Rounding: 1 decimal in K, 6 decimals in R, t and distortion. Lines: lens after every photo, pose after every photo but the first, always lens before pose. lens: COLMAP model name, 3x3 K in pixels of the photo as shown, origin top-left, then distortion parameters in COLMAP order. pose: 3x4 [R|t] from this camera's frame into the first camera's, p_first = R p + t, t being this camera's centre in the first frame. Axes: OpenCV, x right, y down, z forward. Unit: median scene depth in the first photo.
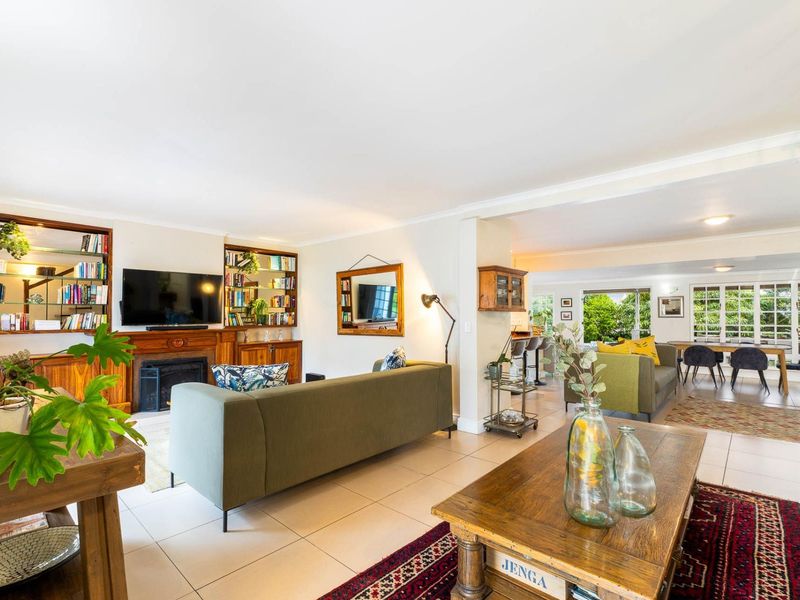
lens RADIAL K [[397.7, 0, 400.0], [0, 397.7, 300.0], [0, 0, 1]] dist [-0.001591, -0.000191]
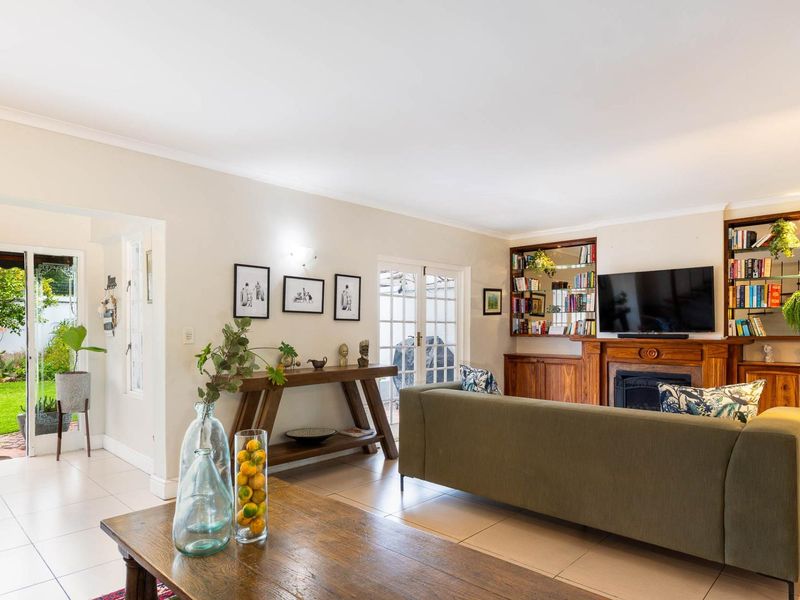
lens RADIAL K [[491.7, 0, 399.6], [0, 491.7, 328.4], [0, 0, 1]] dist [0.000441, 0.000460]
pose [[-0.031397, 0.002252, -0.999504, 0.499454], [0.040363, 0.999185, 0.000984, 0.029878], [0.998692, -0.040312, -0.031463, 0.481031]]
